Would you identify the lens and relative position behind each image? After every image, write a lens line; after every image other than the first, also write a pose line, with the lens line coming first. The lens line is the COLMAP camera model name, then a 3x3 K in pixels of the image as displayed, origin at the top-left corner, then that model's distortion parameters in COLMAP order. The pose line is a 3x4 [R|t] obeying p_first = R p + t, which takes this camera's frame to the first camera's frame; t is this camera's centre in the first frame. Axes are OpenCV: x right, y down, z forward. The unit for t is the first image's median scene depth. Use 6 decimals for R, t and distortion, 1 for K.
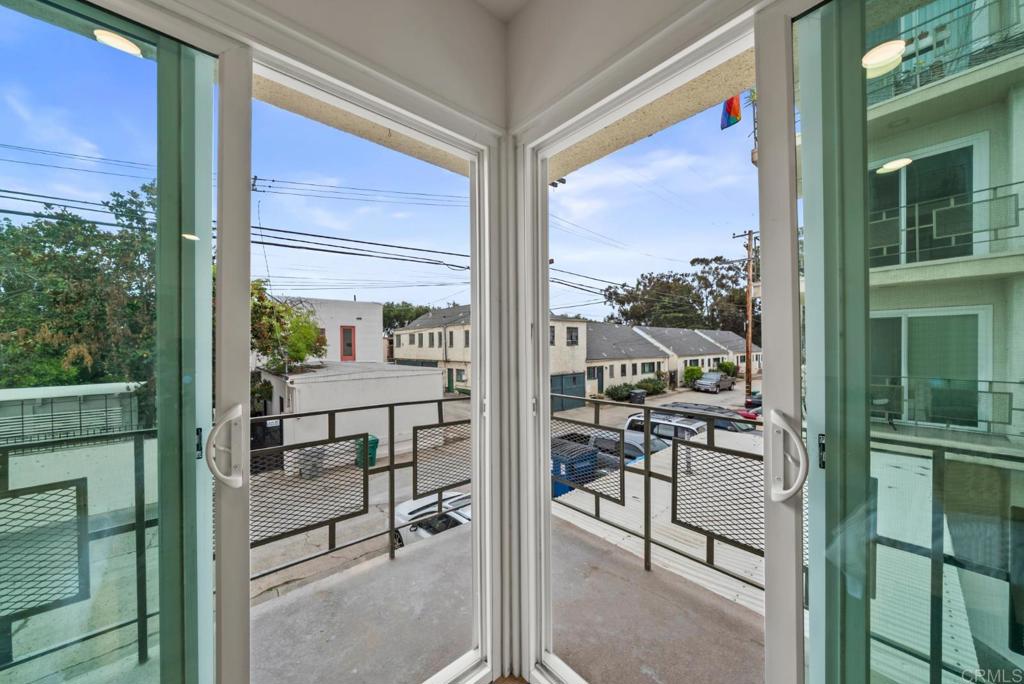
lens RADIAL K [[367.1, 0, 507.3], [0, 367.1, 347.6], [0, 0, 1]] dist [0.000661, 0.000034]
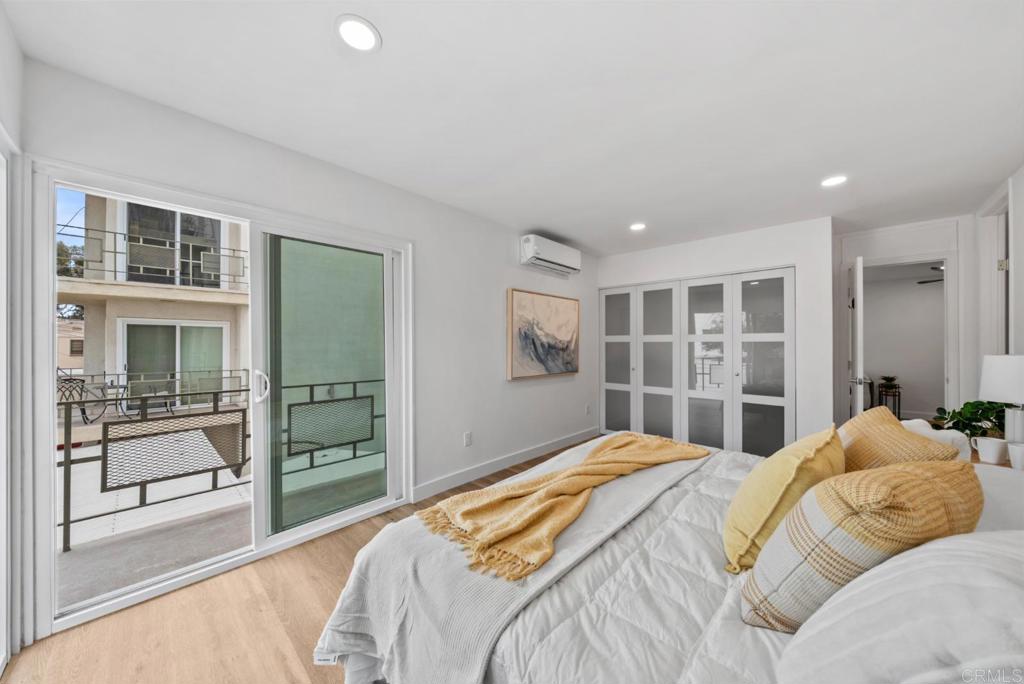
lens RADIAL K [[353.6, 0, 507.8], [0, 353.6, 345.7], [0, 0, 1]] dist [-0.001072, -0.000187]
pose [[-0.070613, 0.006845, 0.997480, -0.300672], [0.004344, 0.999969, -0.006554, 0.001982], [-0.997494, 0.003870, -0.070641, -0.095498]]
